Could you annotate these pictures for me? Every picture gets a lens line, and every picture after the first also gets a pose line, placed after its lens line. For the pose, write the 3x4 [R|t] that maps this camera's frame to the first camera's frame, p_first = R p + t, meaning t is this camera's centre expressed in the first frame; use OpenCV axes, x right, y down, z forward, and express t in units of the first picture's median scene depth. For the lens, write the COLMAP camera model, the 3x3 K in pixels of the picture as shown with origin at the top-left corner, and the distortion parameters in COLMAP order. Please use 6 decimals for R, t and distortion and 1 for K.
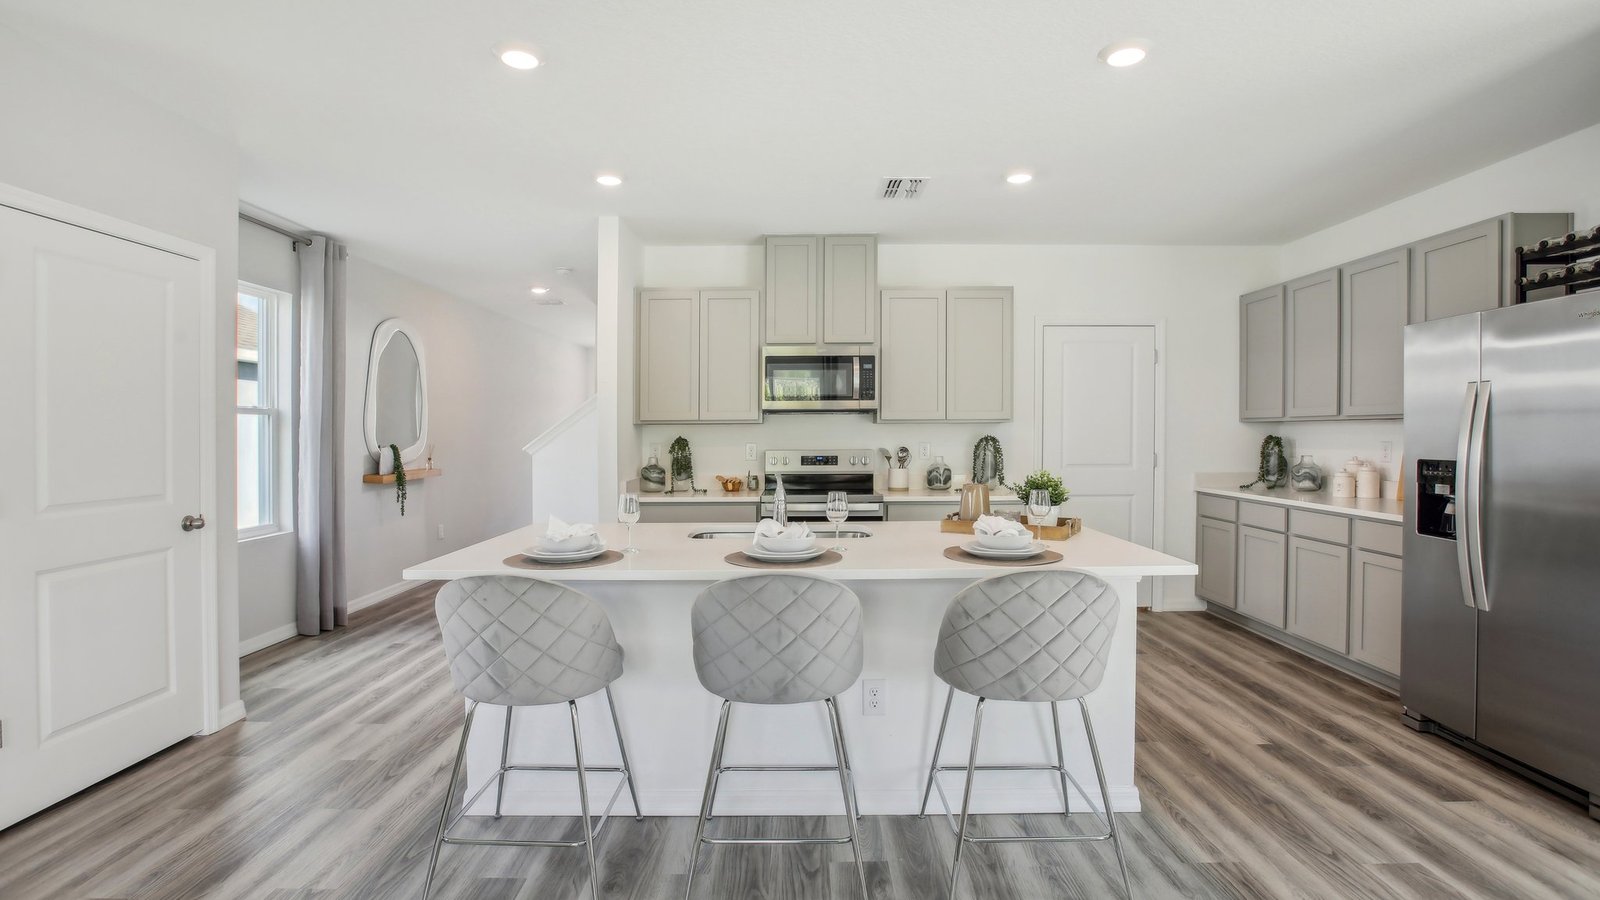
lens RADIAL K [[720.0, 0, 805.7], [0, 720.0, 437.5], [0, 0, 1]] dist [-0.053441, 0.013547]
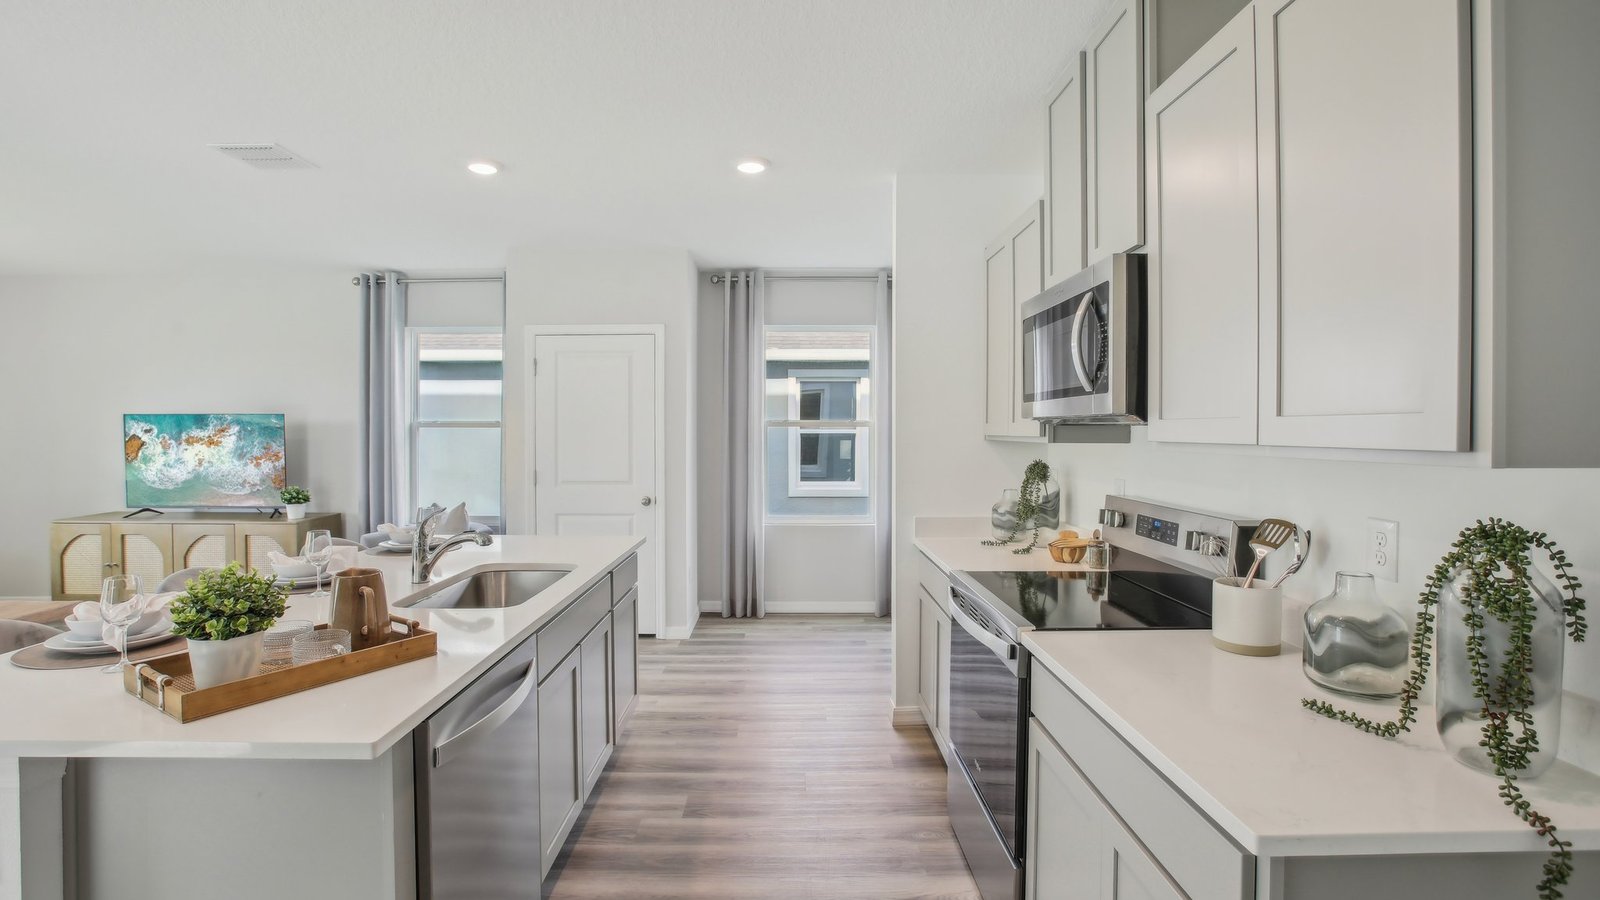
lens RADIAL K [[739.3, 0, 791.8], [0, 739.3, 429.5], [0, 0, 1]] dist [-0.058026, 0.023998]
pose [[-0.008053, 0.008013, -0.999935, 0.477145], [-0.004129, 0.999959, 0.008046, -0.032560], [0.999959, 0.004194, -0.008020, 0.786852]]
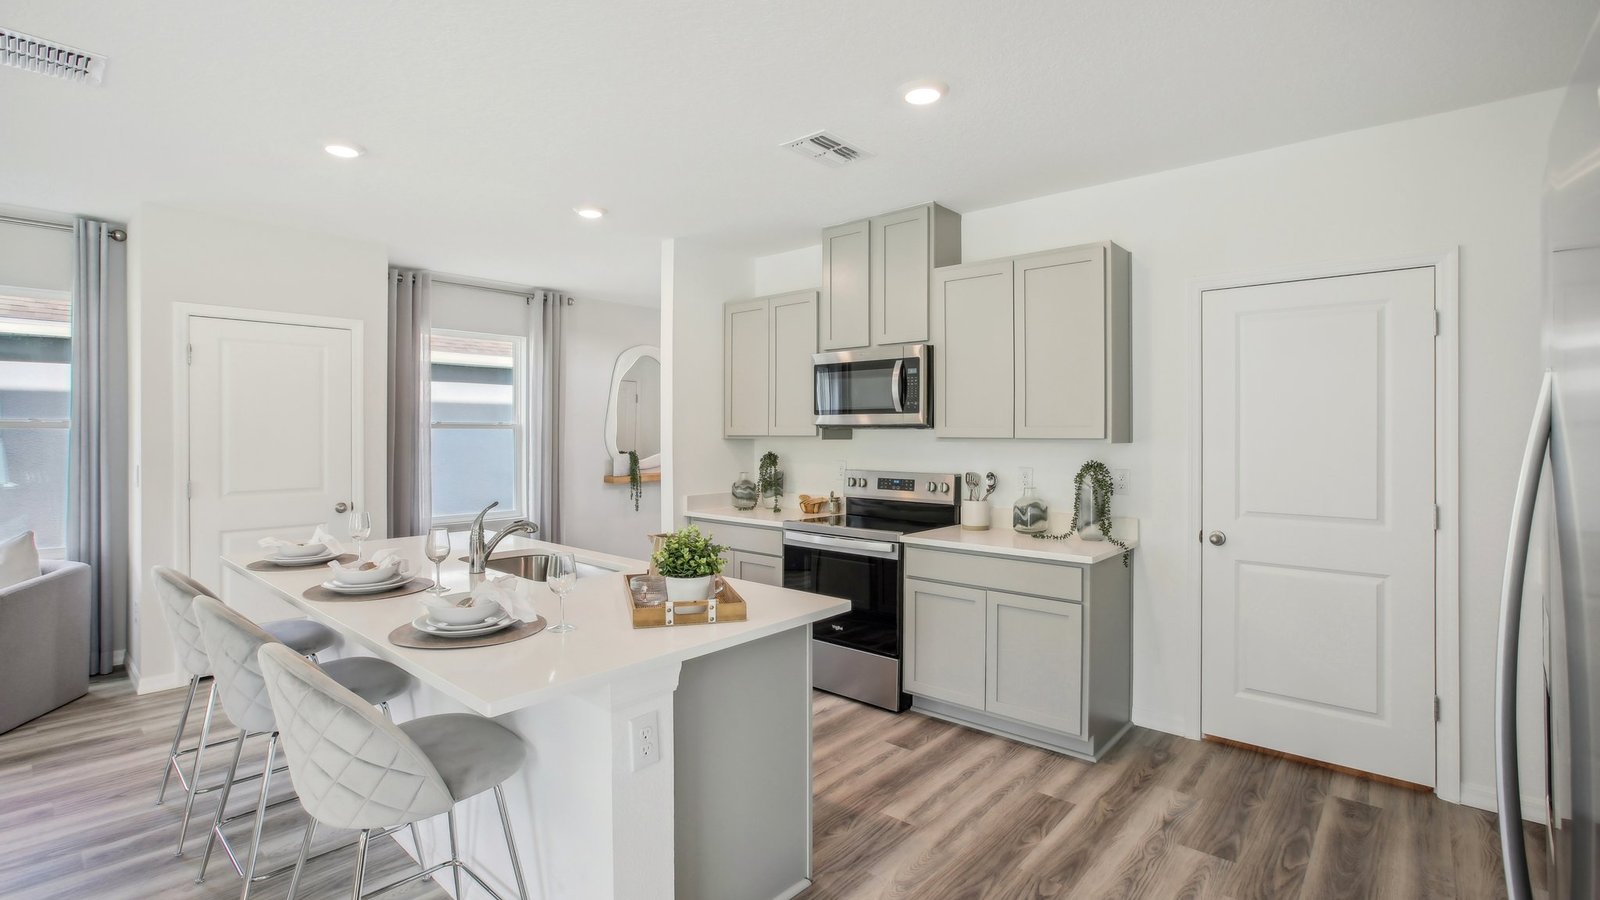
lens RADIAL K [[742.0, 0, 799.1], [0, 742.0, 437.0], [0, 0, 1]] dist [-0.046258, 0.016137]
pose [[0.746582, 0.011022, -0.665203, 0.514644], [-0.009454, 0.999938, 0.005957, -0.027473], [0.665227, 0.001841, 0.746639, 0.283874]]
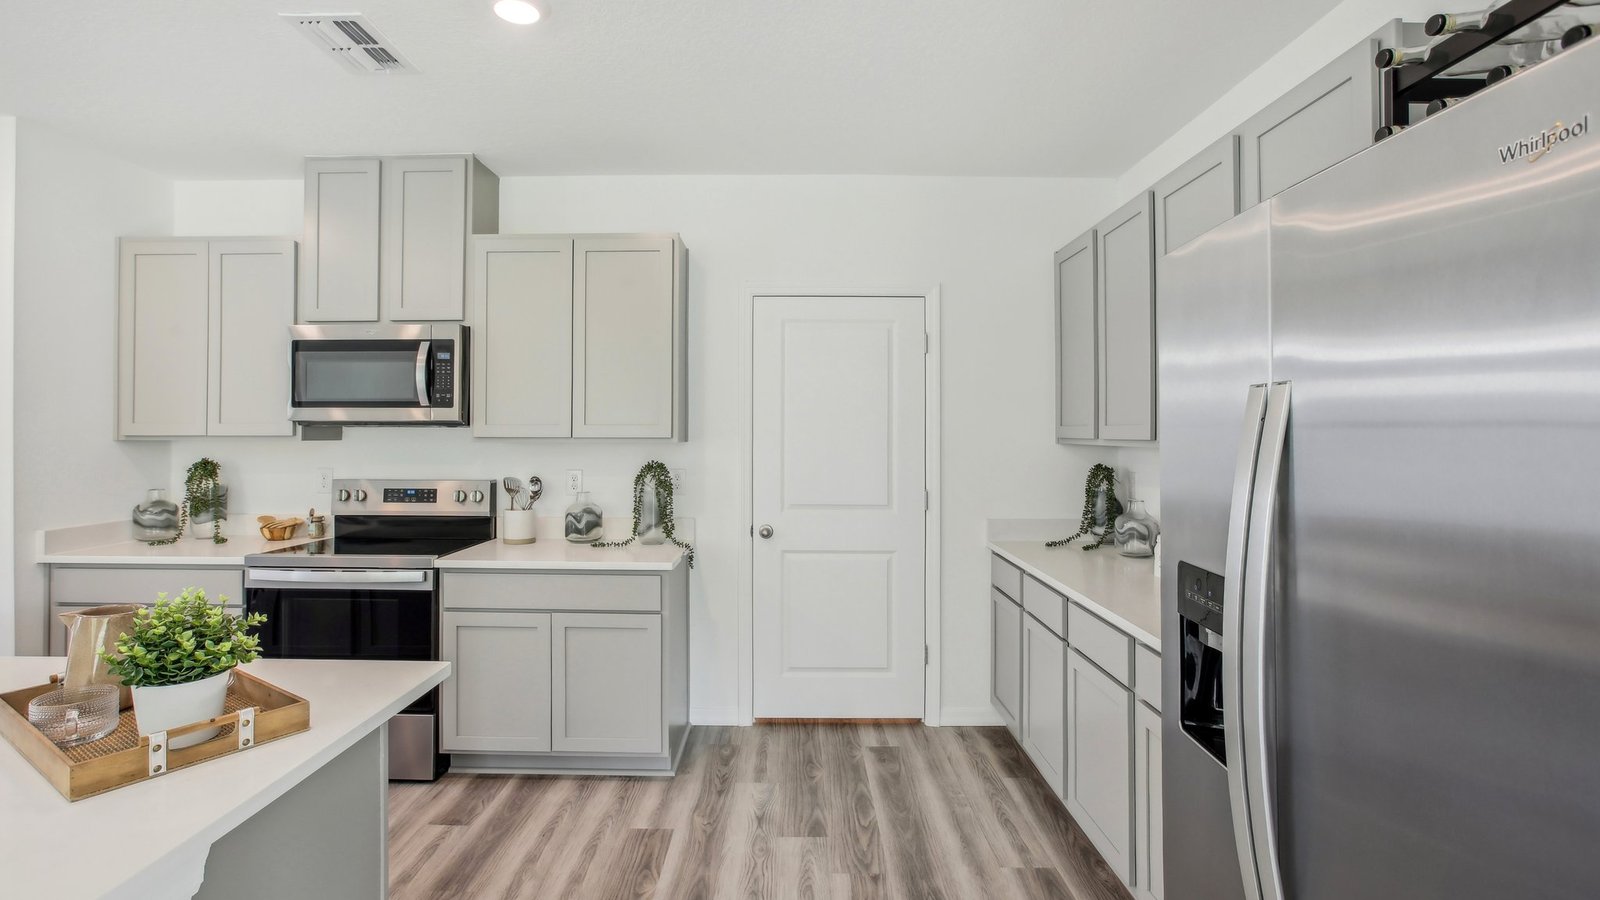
lens RADIAL K [[742.0, 0, 799.1], [0, 742.0, 437.0], [0, 0, 1]] dist [-0.046258, 0.016137]
pose [[0.999912, 0.008450, -0.010203, 0.394833], [-0.008451, 0.999964, -0.000084, -0.026381], [0.010202, 0.000170, 0.999948, 0.320053]]
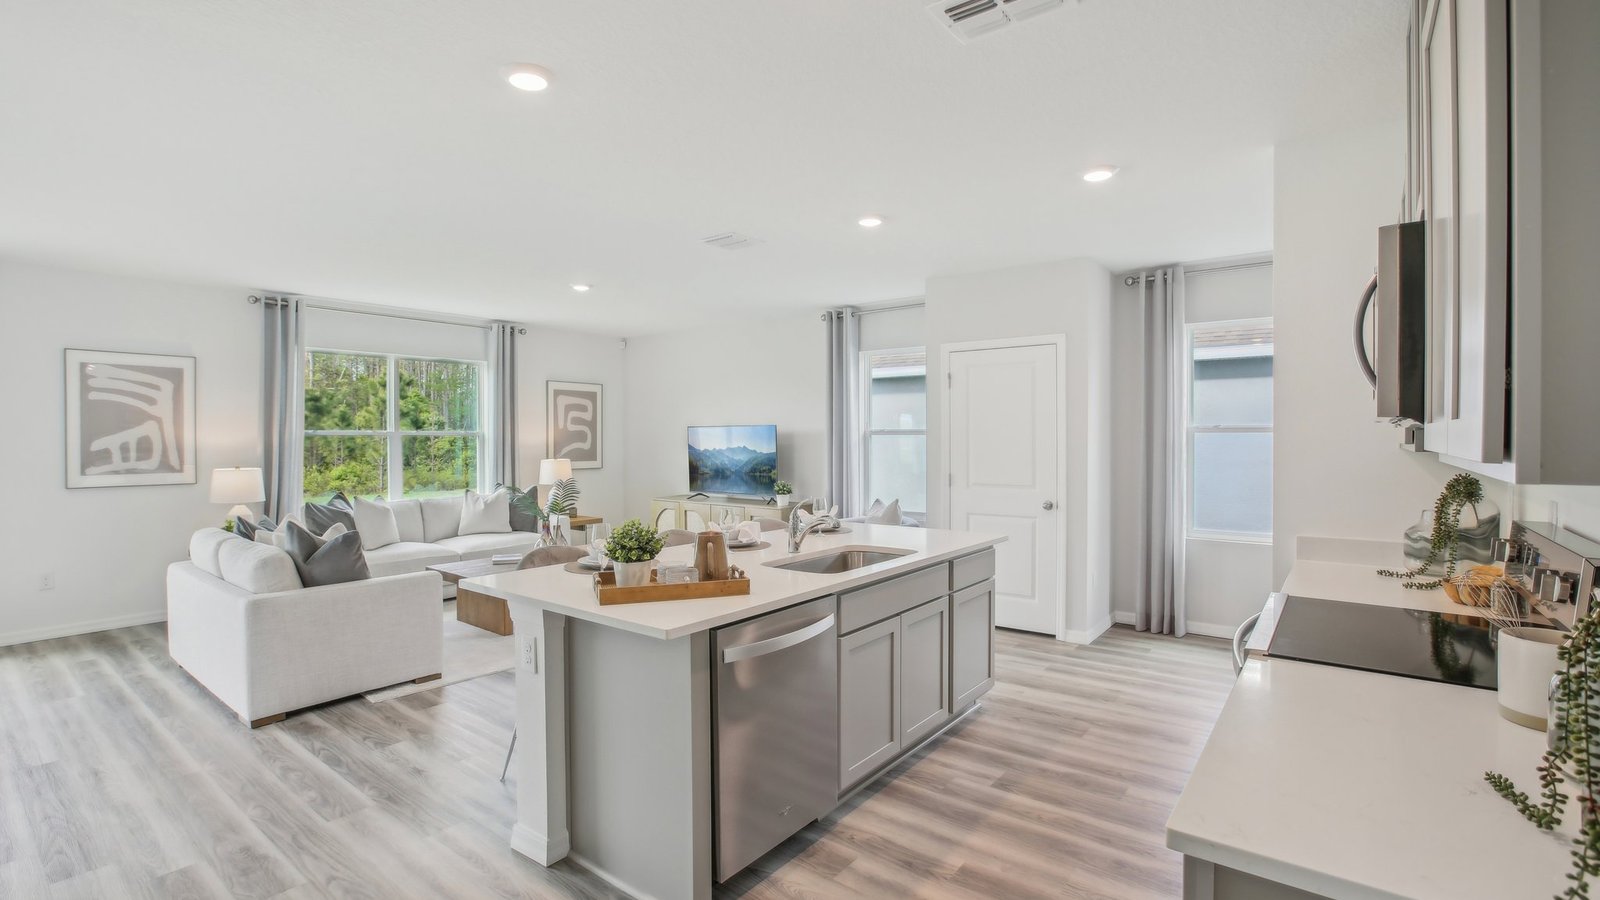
lens RADIAL K [[739.3, 0, 791.8], [0, 739.3, 429.5], [0, 0, 1]] dist [-0.058026, 0.023998]
pose [[-0.626190, 0.003399, -0.779663, 0.508587], [0.004753, 0.999989, 0.000543, -0.035334], [0.779656, -0.003366, -0.626199, 0.945713]]
